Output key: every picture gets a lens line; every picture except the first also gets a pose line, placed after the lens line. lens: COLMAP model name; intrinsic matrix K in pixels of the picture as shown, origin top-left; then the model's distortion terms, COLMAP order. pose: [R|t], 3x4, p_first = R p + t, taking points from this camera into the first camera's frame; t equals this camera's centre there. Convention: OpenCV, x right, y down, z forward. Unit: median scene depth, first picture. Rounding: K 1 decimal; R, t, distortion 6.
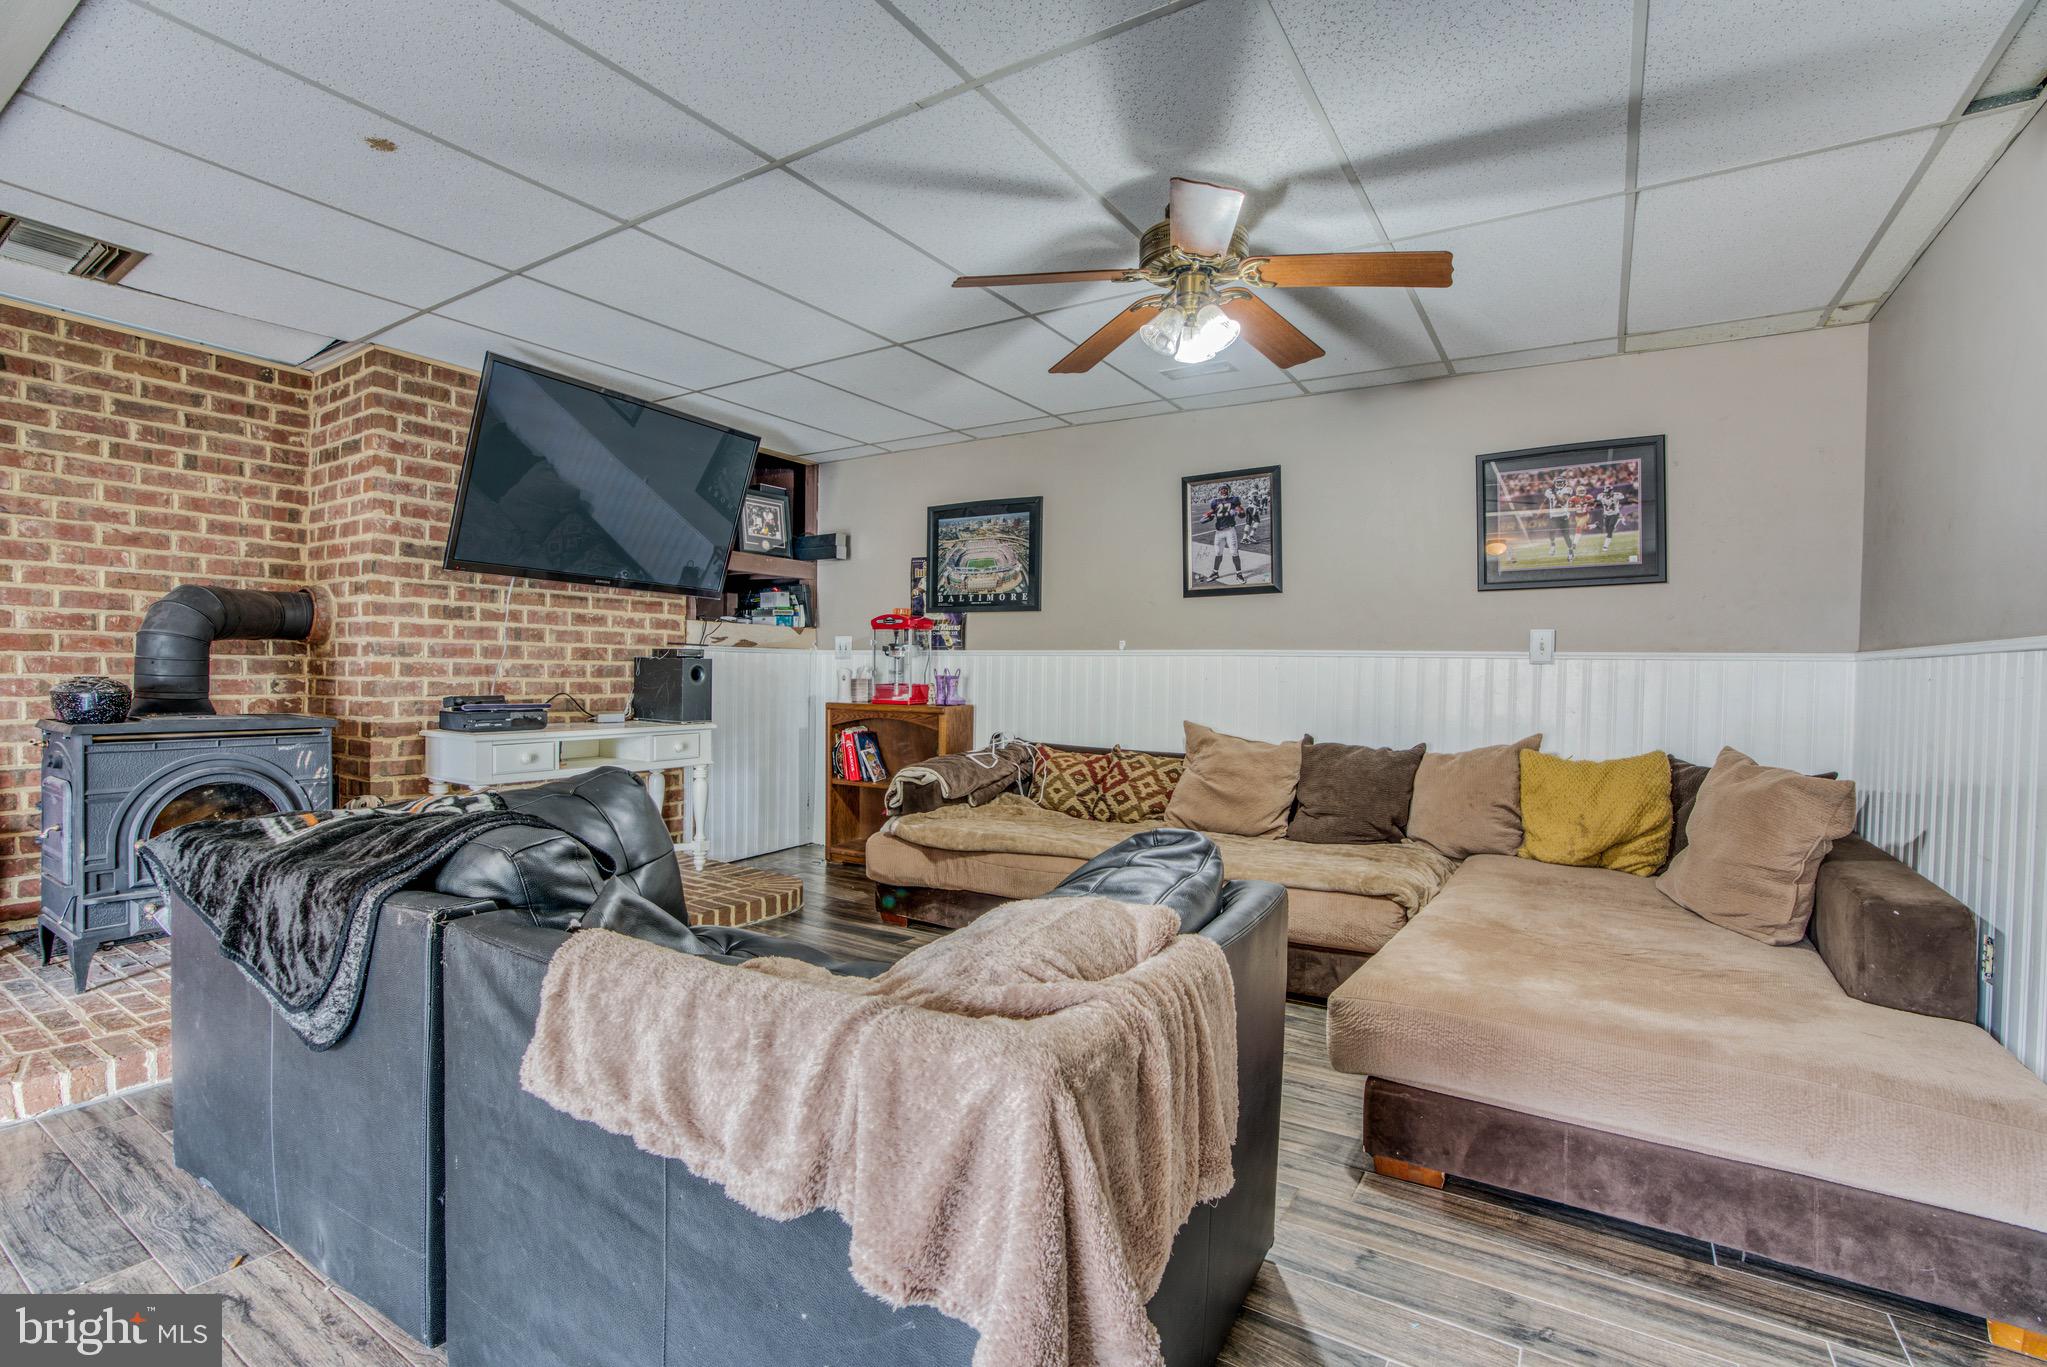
lens RADIAL K [[937.6, 0, 1008.0], [0, 937.6, 689.9], [0, 0, 1]] dist [-0.067408, 0.024595]
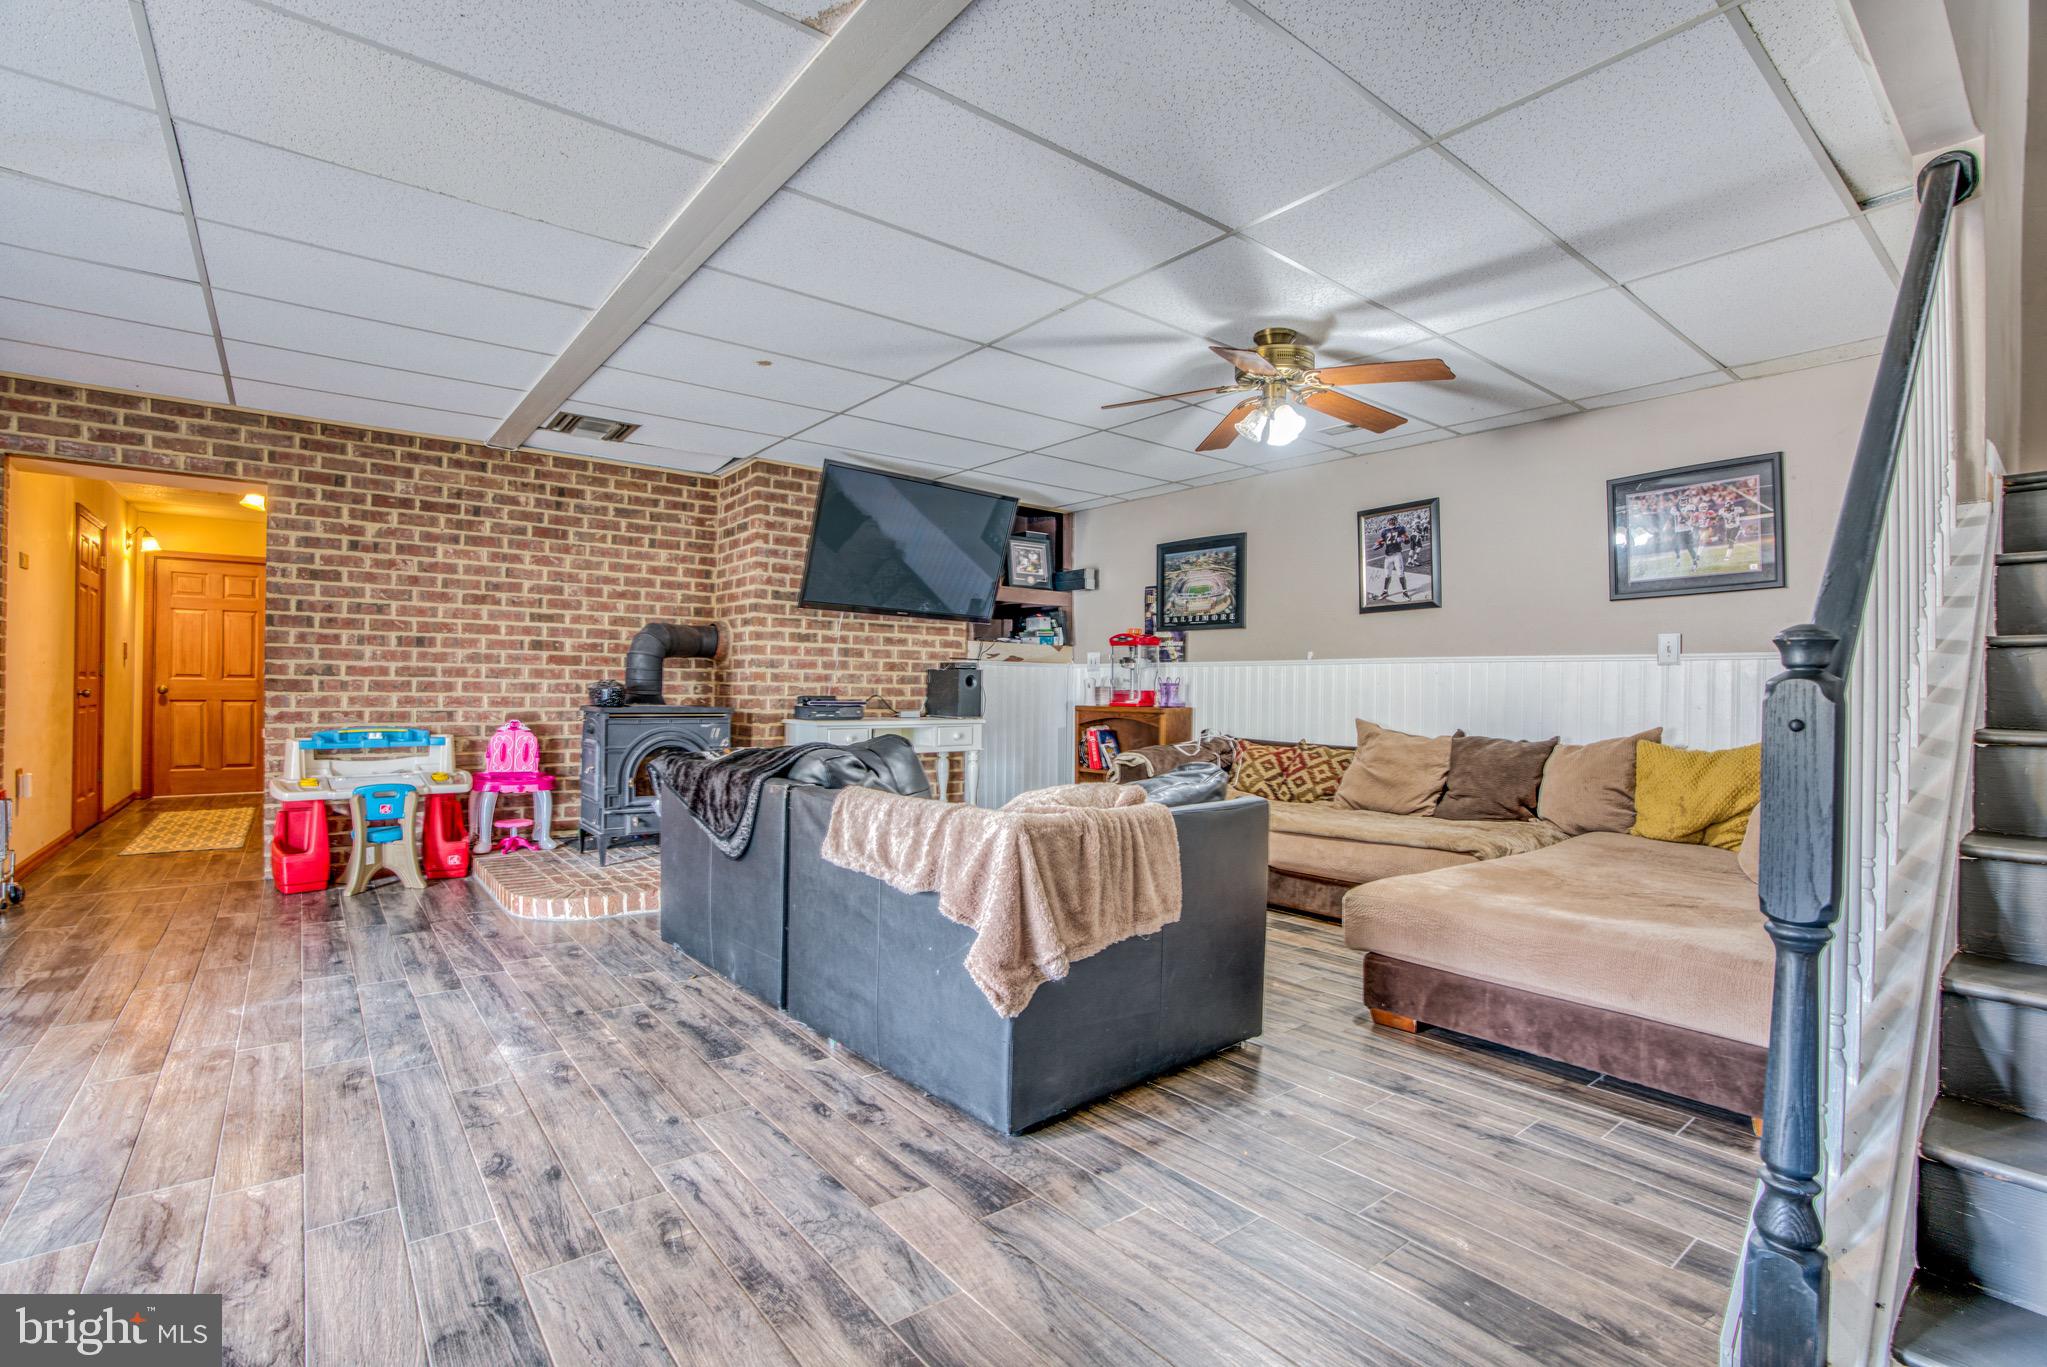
lens RADIAL K [[937.6, 0, 1015.0], [0, 937.6, 688.9], [0, 0, 1]] dist [-0.067408, 0.024595]
pose [[0.946696, -0.003038, -0.322115, 0.187210], [-0.004863, 0.999707, -0.023722, 0.030335], [0.322092, 0.024024, 0.946403, -0.289659]]
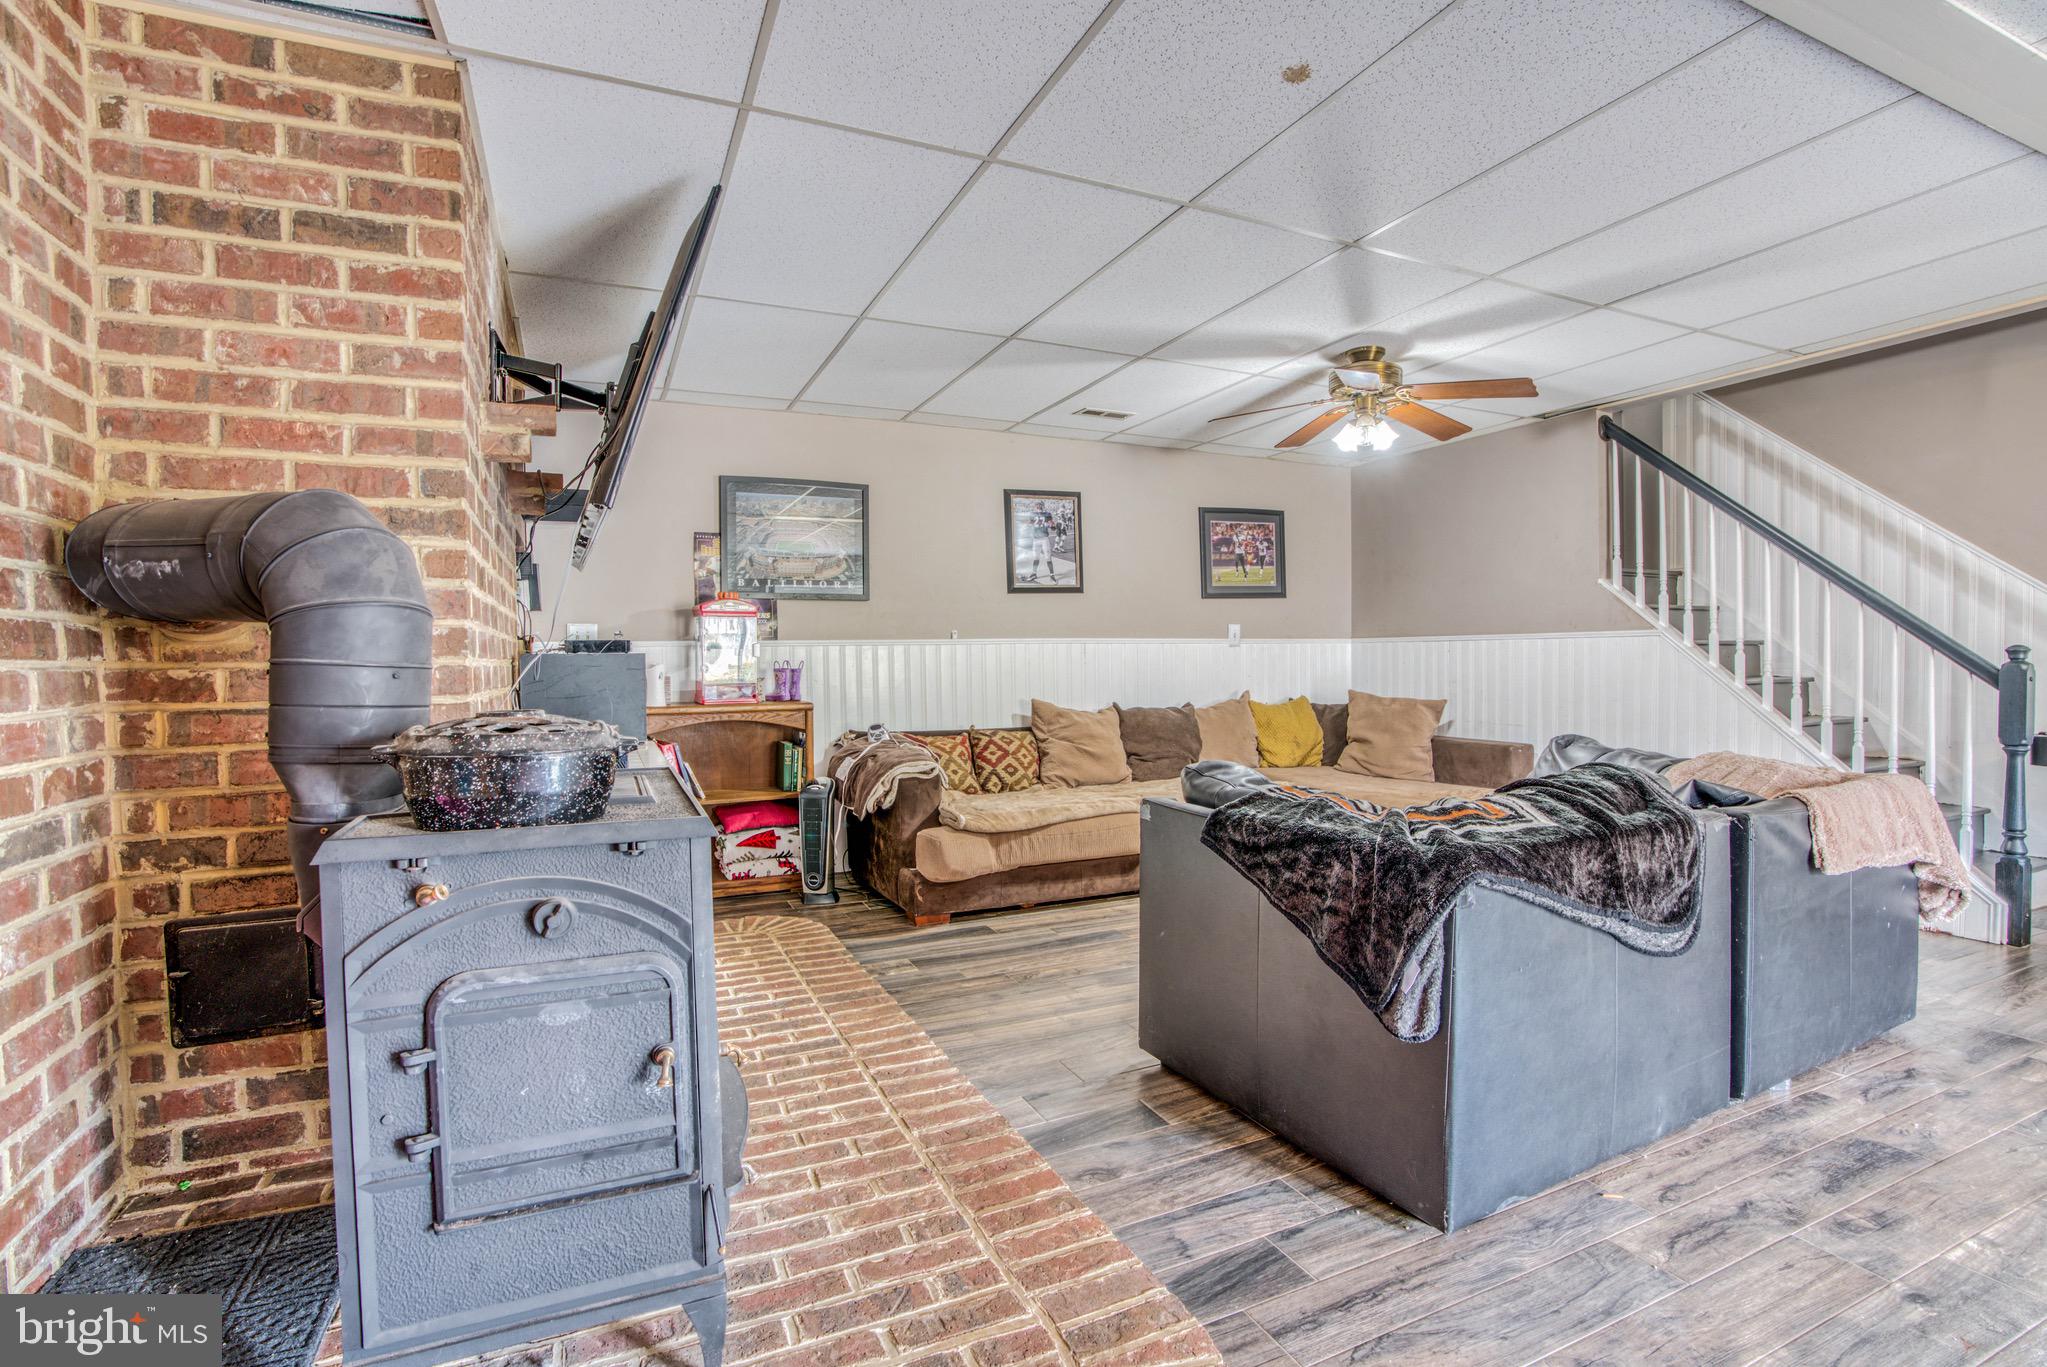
lens RADIAL K [[937.6, 0, 1015.7], [0, 937.6, 682.9], [0, 0, 1]] dist [-0.067408, 0.024595]
pose [[0.546004, -0.043039, 0.836676, -0.952635], [0.037841, 0.998927, 0.026691, -0.022655], [-0.836928, 0.017087, 0.547047, 0.437717]]
